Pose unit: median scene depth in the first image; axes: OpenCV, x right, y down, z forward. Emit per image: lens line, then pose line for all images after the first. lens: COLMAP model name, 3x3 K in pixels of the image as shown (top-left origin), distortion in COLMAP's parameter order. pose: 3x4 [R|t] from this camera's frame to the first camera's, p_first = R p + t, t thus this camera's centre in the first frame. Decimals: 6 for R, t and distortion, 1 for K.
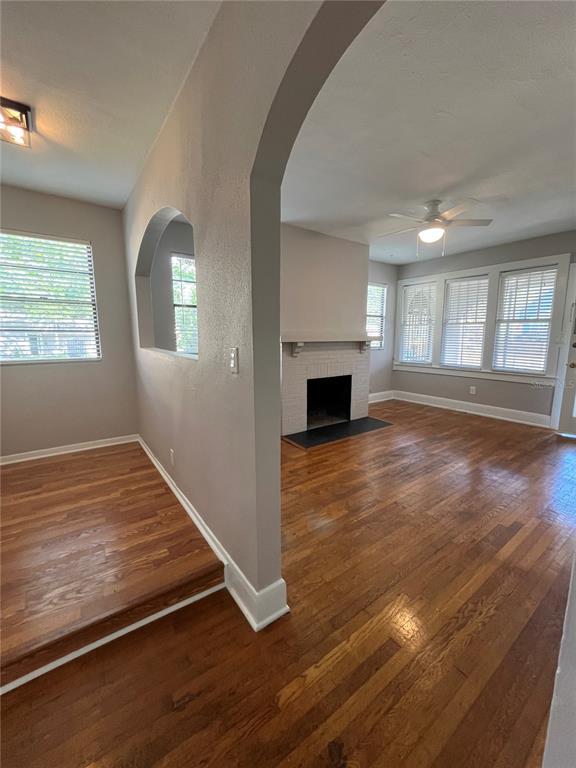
lens RADIAL K [[308.3, 0, 290.1], [0, 308.3, 386.3], [0, 0, 1]] dist [-0.003945, -0.000455]
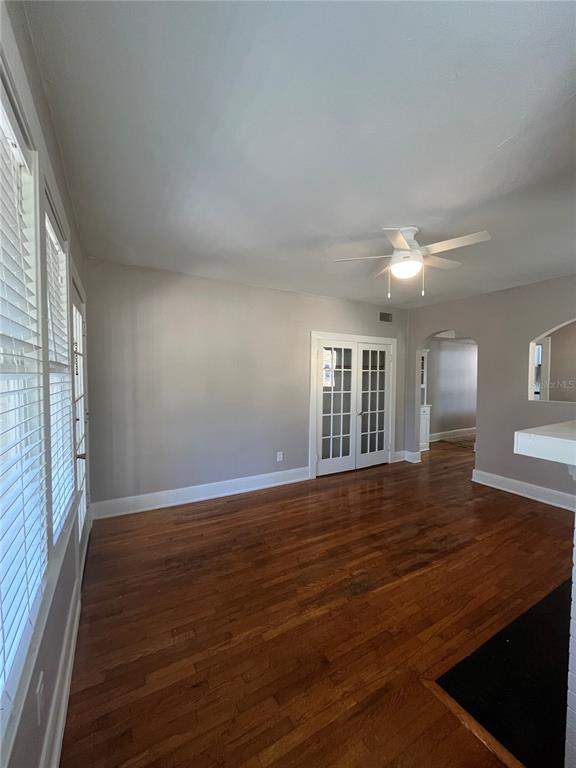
lens RADIAL K [[308.3, 0, 289.2], [0, 308.3, 386.0], [0, 0, 1]] dist [-0.003945, -0.000455]
pose [[-0.993467, -0.007275, 0.113885, 0.596483], [0.015557, 0.980016, 0.198311, -0.327398], [-0.113052, 0.198787, -0.973500, 1.662957]]
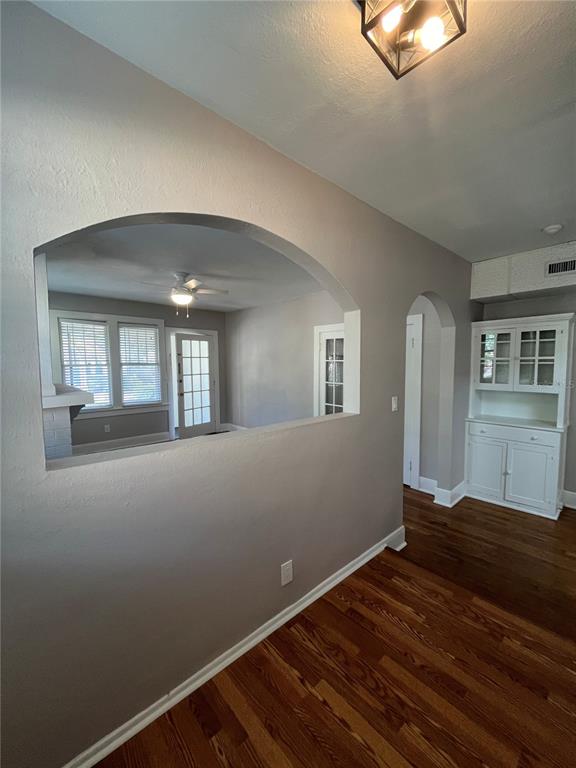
lens RADIAL K [[308.3, 0, 291.0], [0, 308.3, 383.7], [0, 0, 1]] dist [-0.003945, -0.000455]
pose [[-0.109666, -0.065536, 0.991806, -0.731002], [0.166440, 0.982525, 0.083327, -0.175707], [-0.979934, 0.174214, -0.096842, 0.679806]]
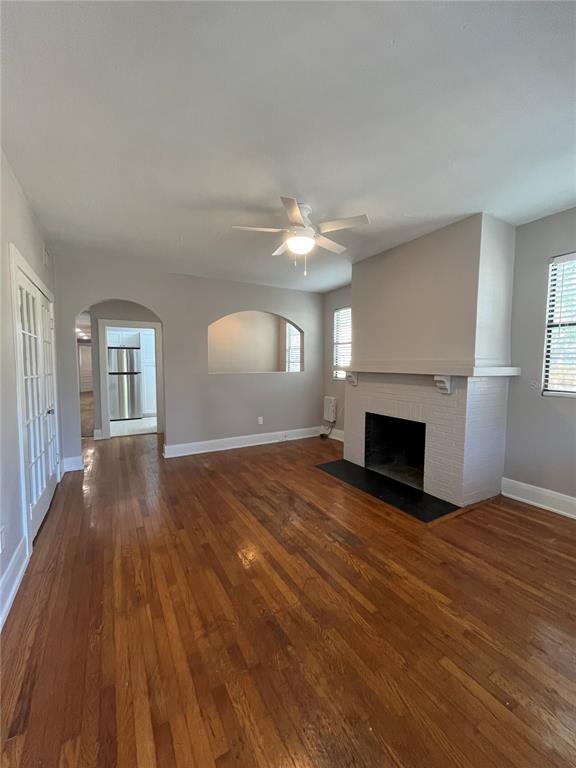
lens RADIAL K [[308.3, 0, 289.5], [0, 308.3, 385.6], [0, 0, 1]] dist [-0.003945, -0.000455]
pose [[-0.109098, 0.069859, -0.991573, 1.179419], [-0.157706, 0.983677, 0.086654, -0.171687], [0.981441, 0.165831, -0.096300, 1.003949]]
